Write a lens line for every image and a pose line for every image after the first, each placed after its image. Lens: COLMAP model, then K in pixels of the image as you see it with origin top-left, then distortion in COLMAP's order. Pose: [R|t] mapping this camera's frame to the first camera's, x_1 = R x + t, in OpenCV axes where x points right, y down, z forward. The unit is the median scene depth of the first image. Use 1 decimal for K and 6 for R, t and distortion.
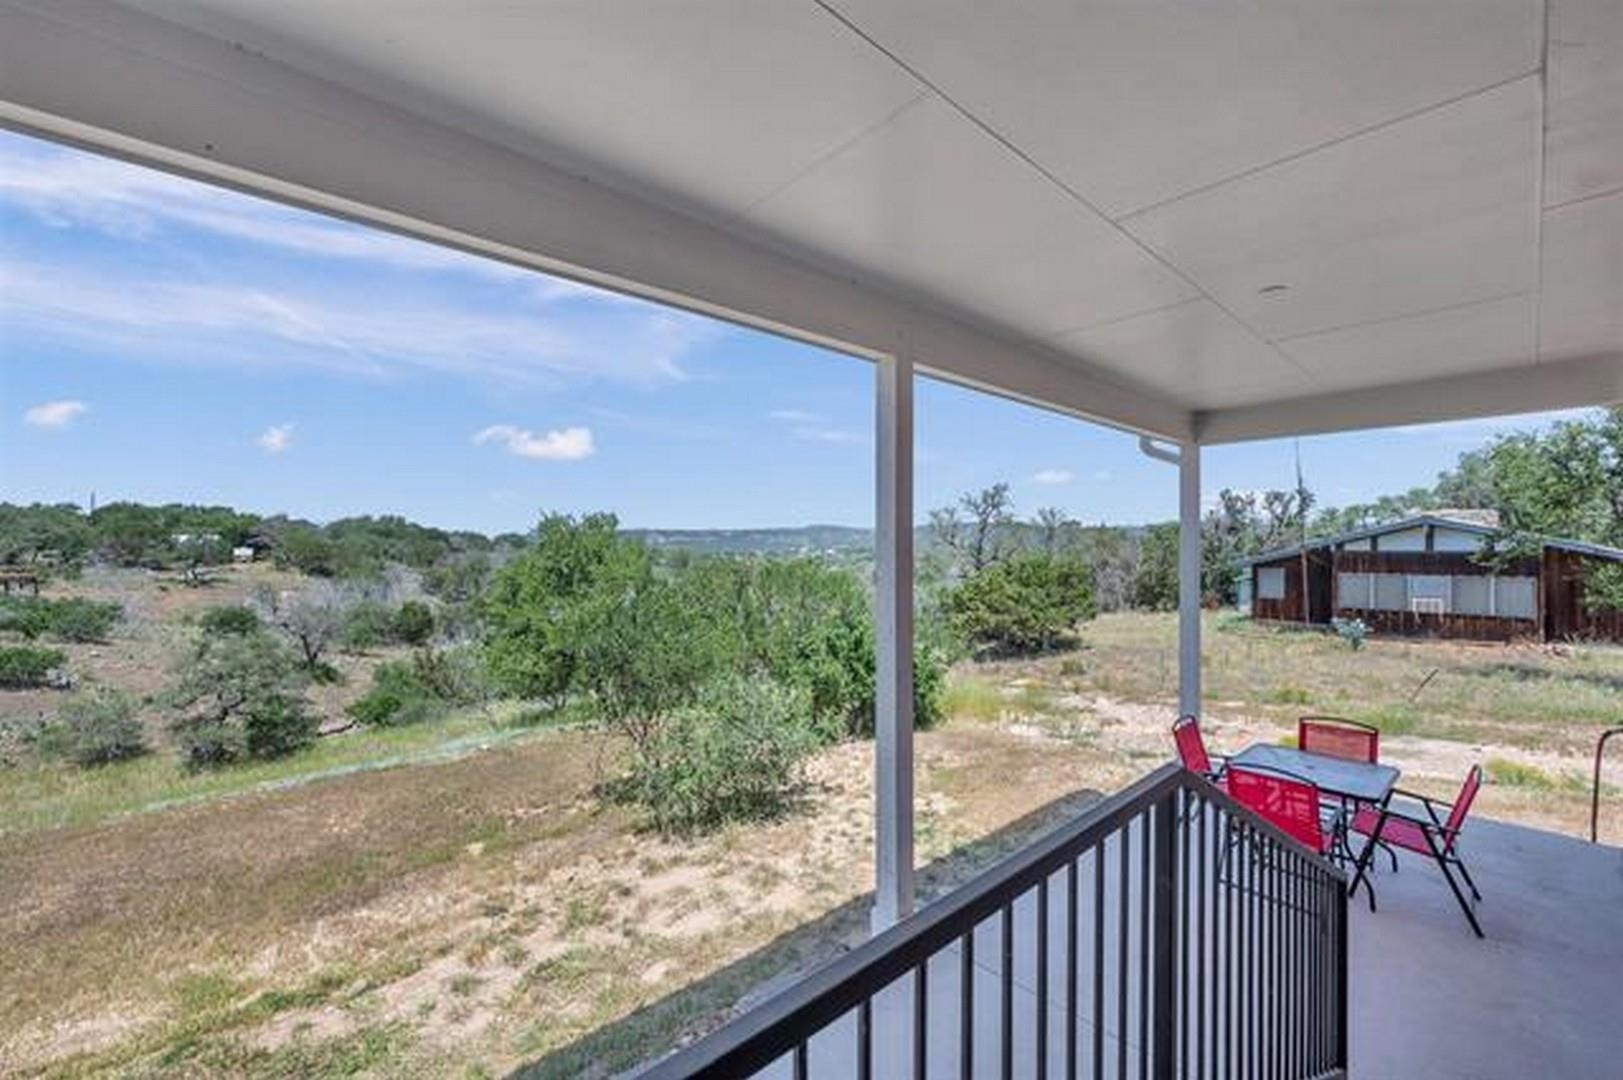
lens RADIAL K [[650.1, 0, 820.6], [0, 650.1, 541.5], [0, 0, 1]] dist [0.002931, 0.000086]
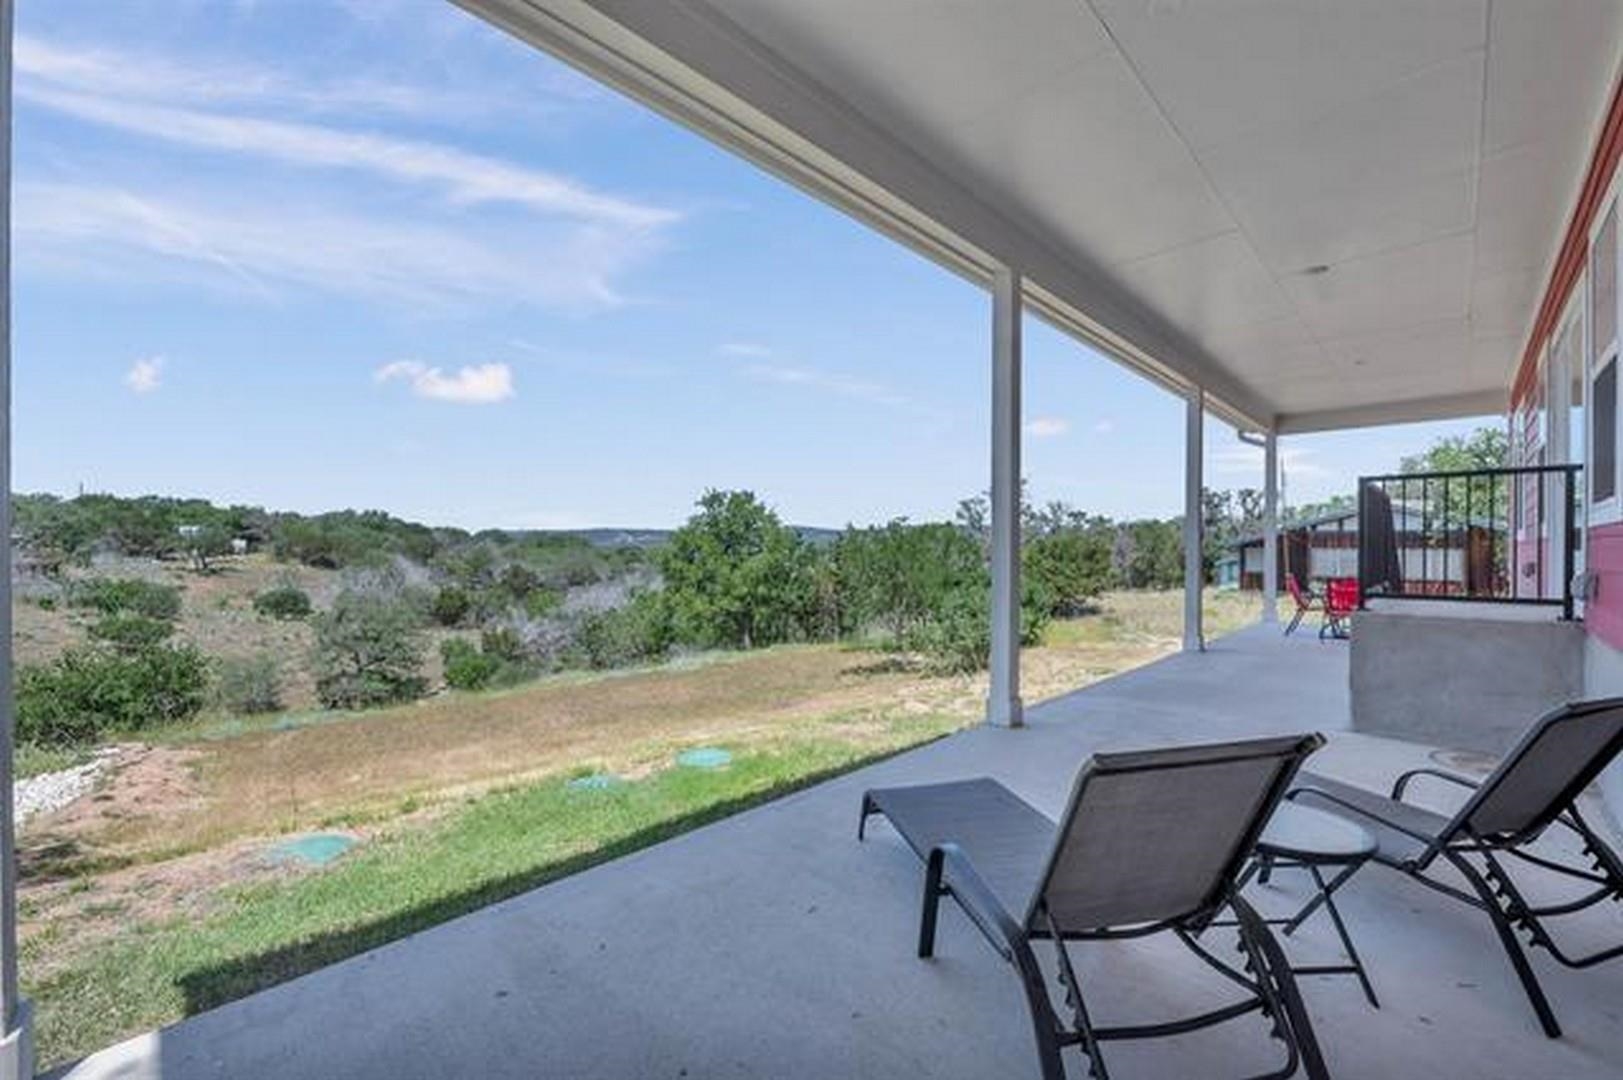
lens RADIAL K [[650.1, 0, 814.4], [0, 650.1, 548.2], [0, 0, 1]] dist [0.002931, 0.000086]
pose [[0.998712, 0.006429, 0.050338, -0.118835], [-0.006793, 0.999952, 0.007065, 0.023881], [-0.050291, -0.007398, 0.998707, -0.107024]]
